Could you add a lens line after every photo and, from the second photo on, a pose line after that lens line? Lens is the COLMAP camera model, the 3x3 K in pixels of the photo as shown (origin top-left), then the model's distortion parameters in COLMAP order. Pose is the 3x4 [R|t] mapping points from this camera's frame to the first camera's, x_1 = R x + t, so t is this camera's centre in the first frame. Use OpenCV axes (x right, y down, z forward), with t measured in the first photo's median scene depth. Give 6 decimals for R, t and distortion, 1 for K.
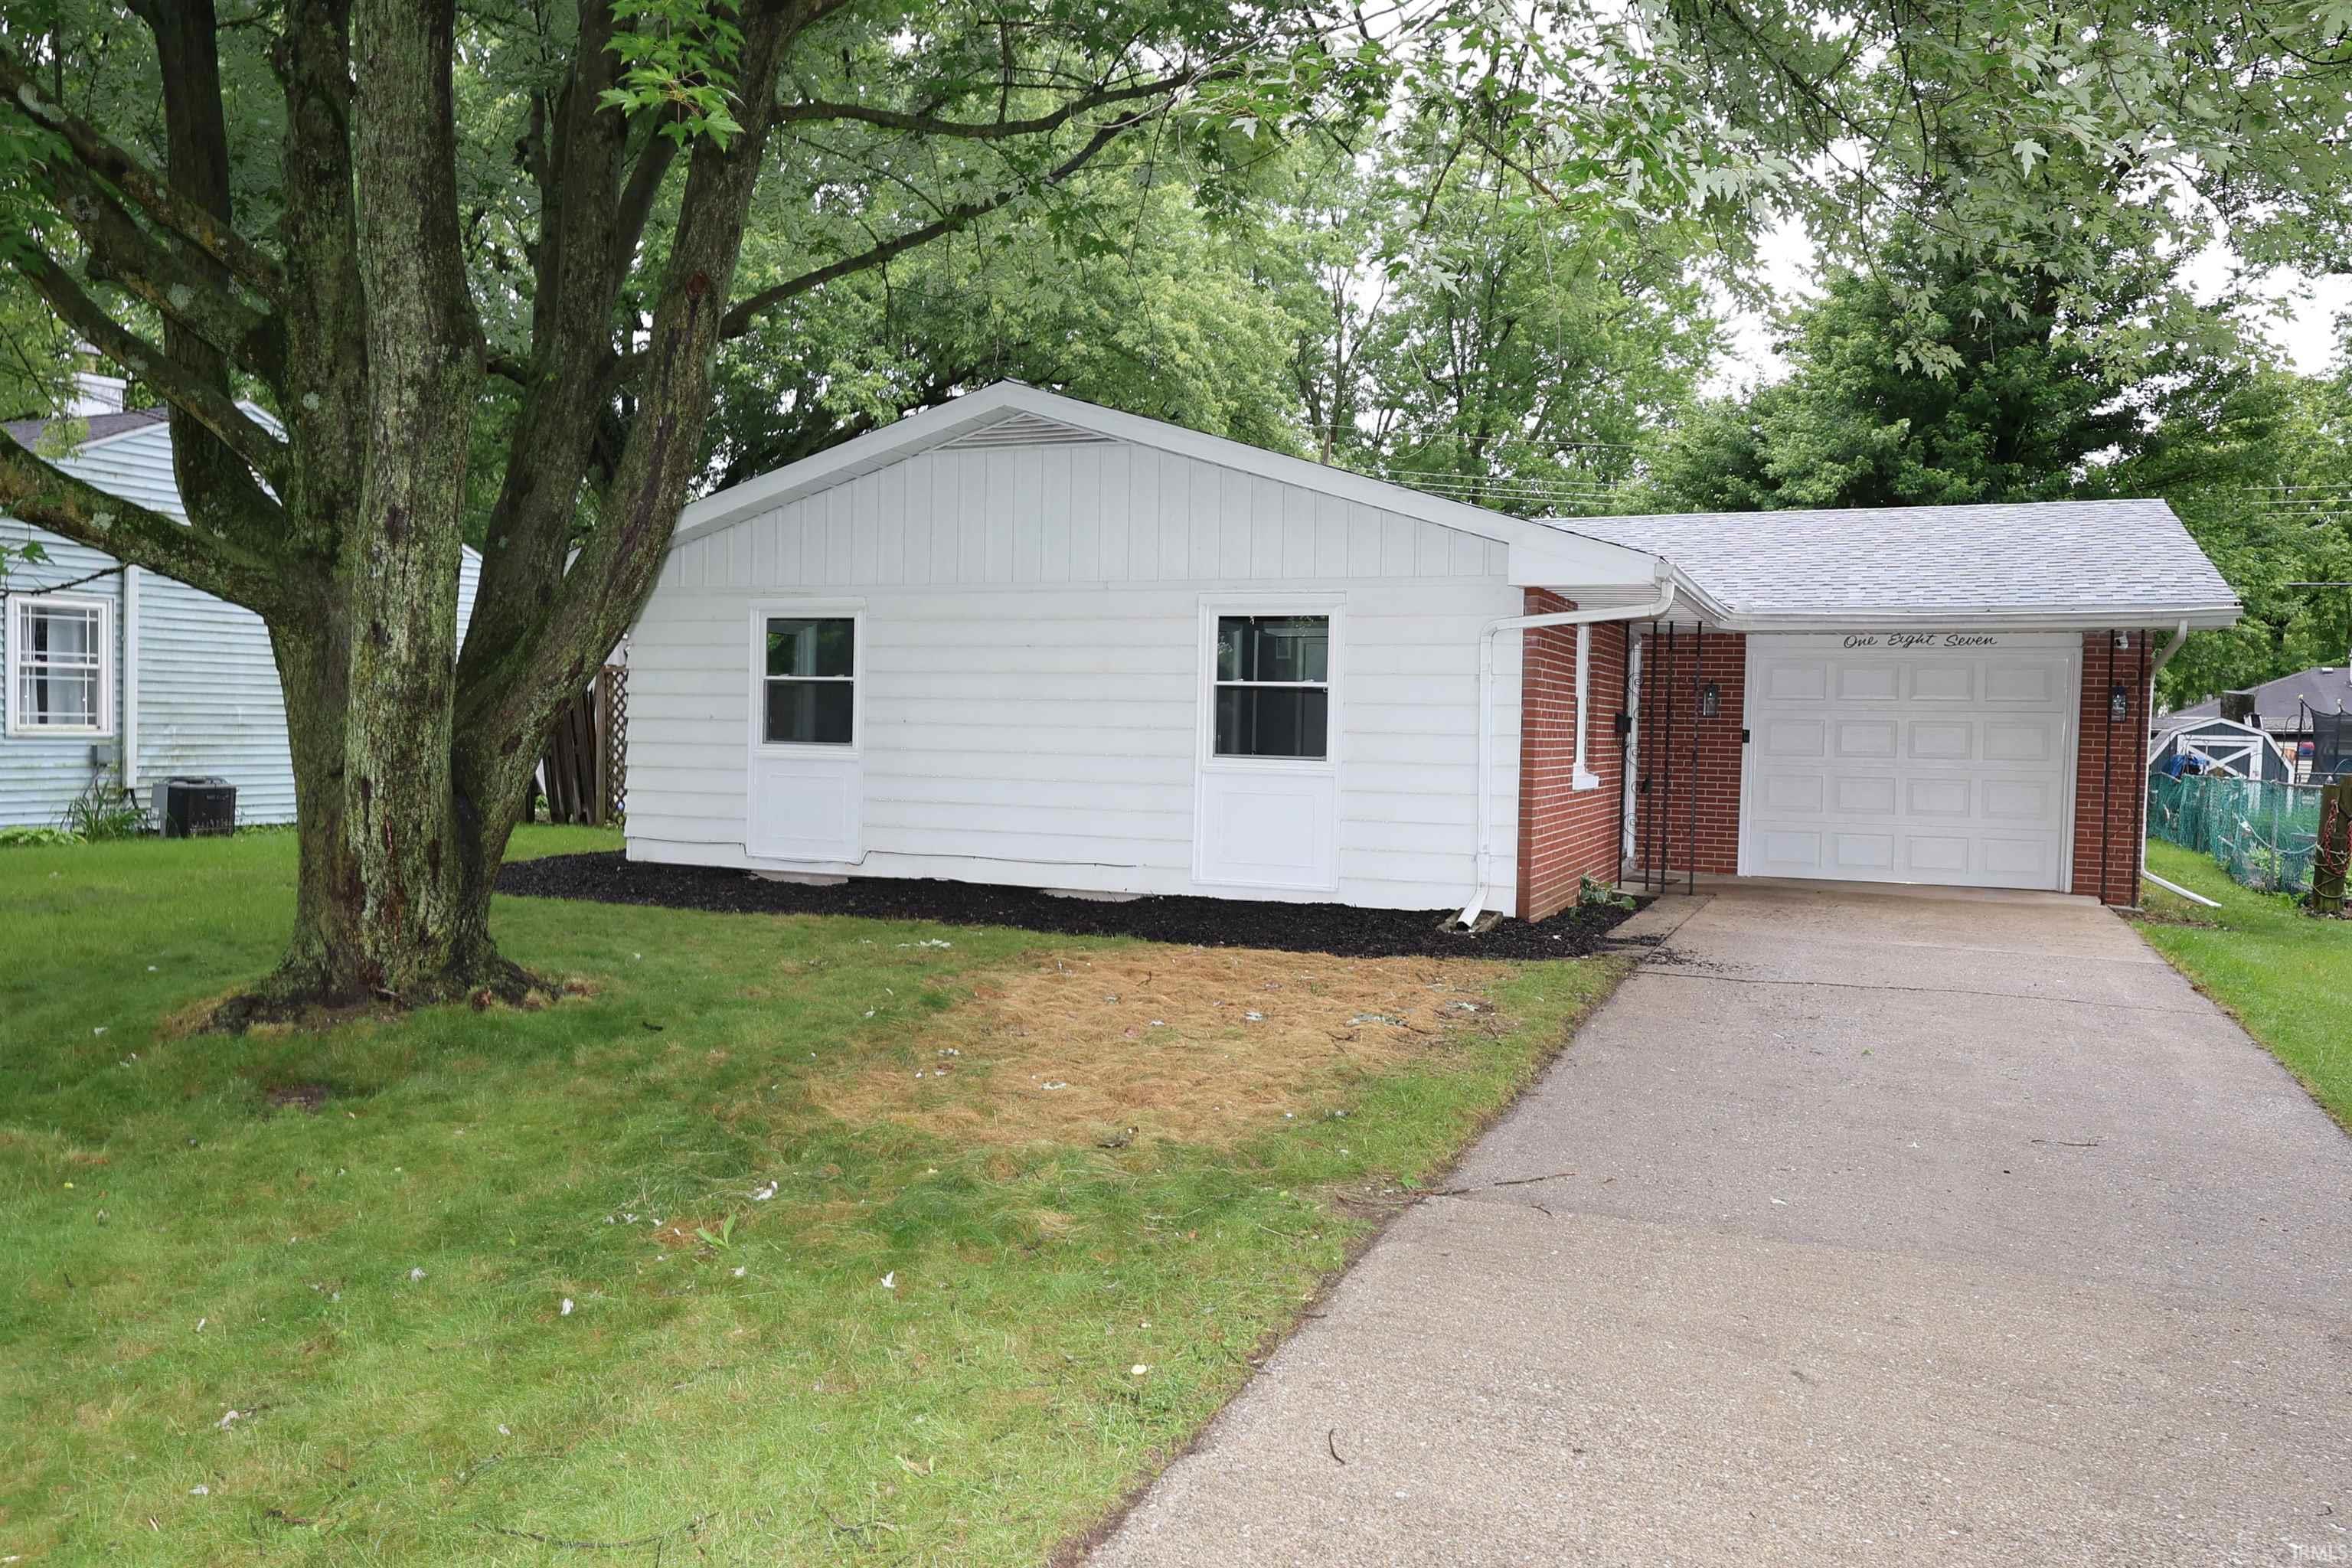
lens RADIAL K [[1704.7, 0, 1176.0], [0, 1704.7, 784.0], [0, 0, 1]] dist [0.005684, 0.000671]
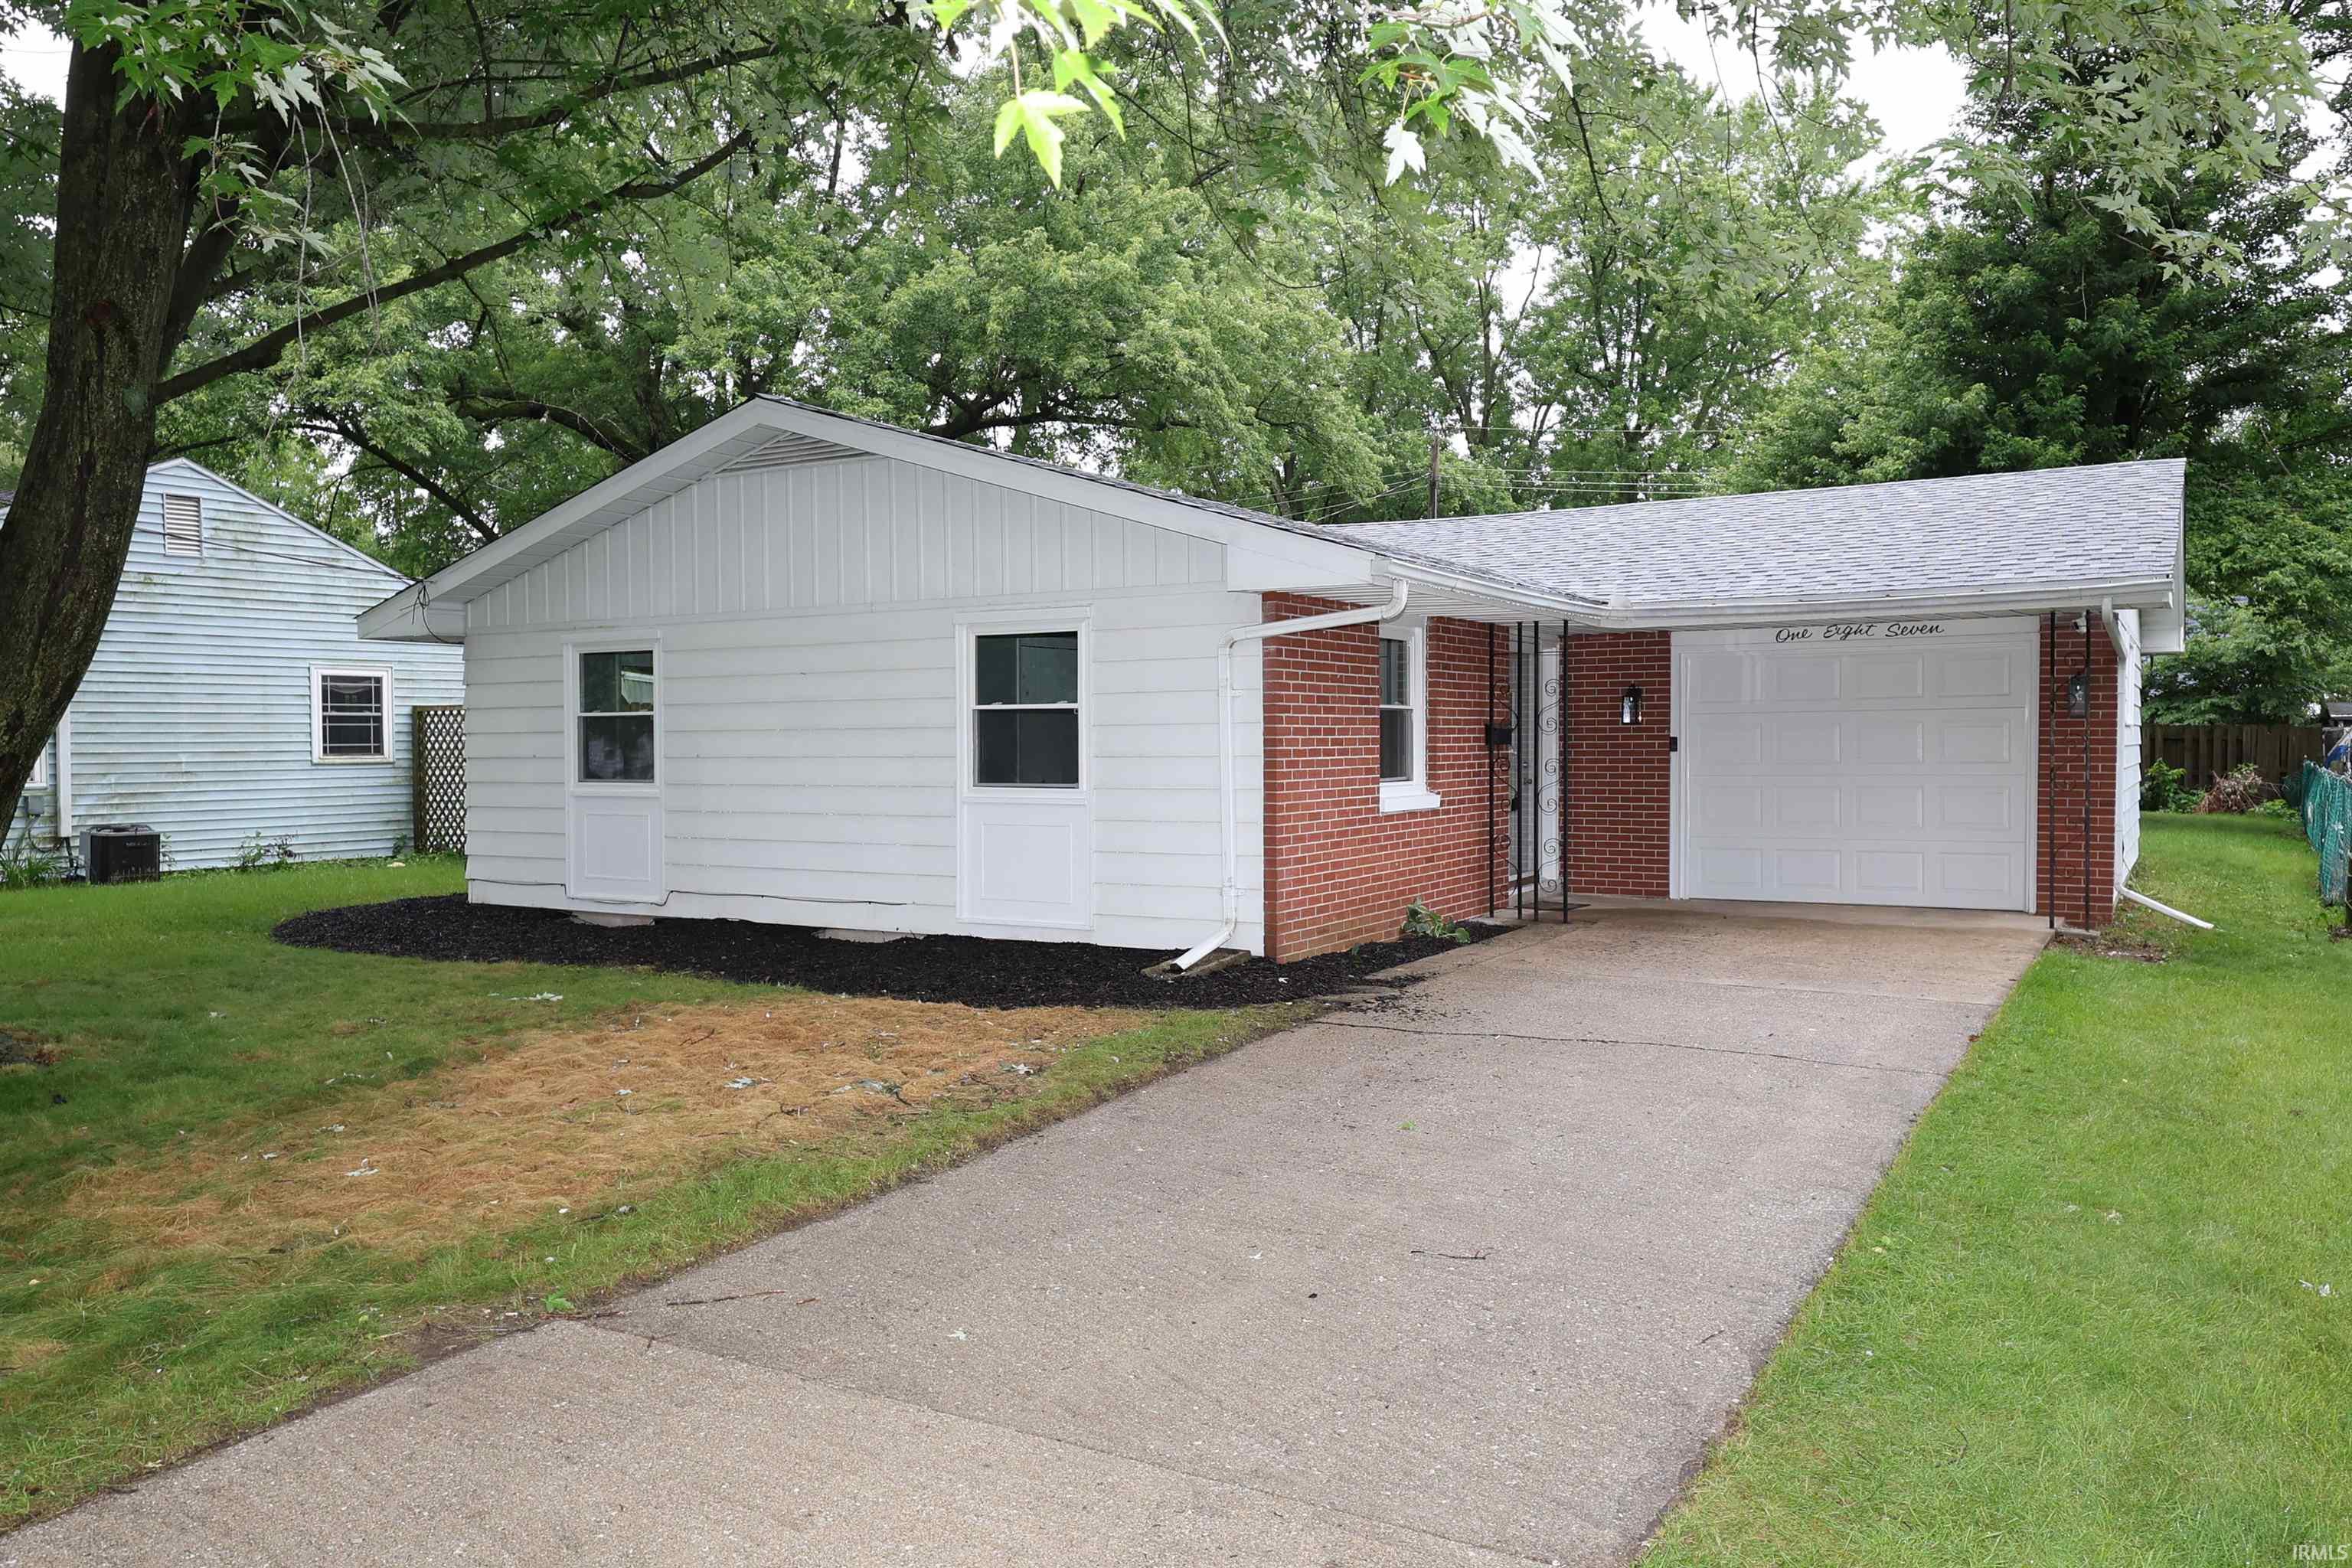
lens RADIAL K [[1704.7, 0, 1176.0], [0, 1704.7, 784.0], [0, 0, 1]] dist [0.005684, 0.000671]
pose [[0.989408, -0.024189, -0.143131, 0.237543], [0.022998, 0.999686, -0.009974, -0.004582], [0.143327, 0.006576, 0.989653, 0.080169]]
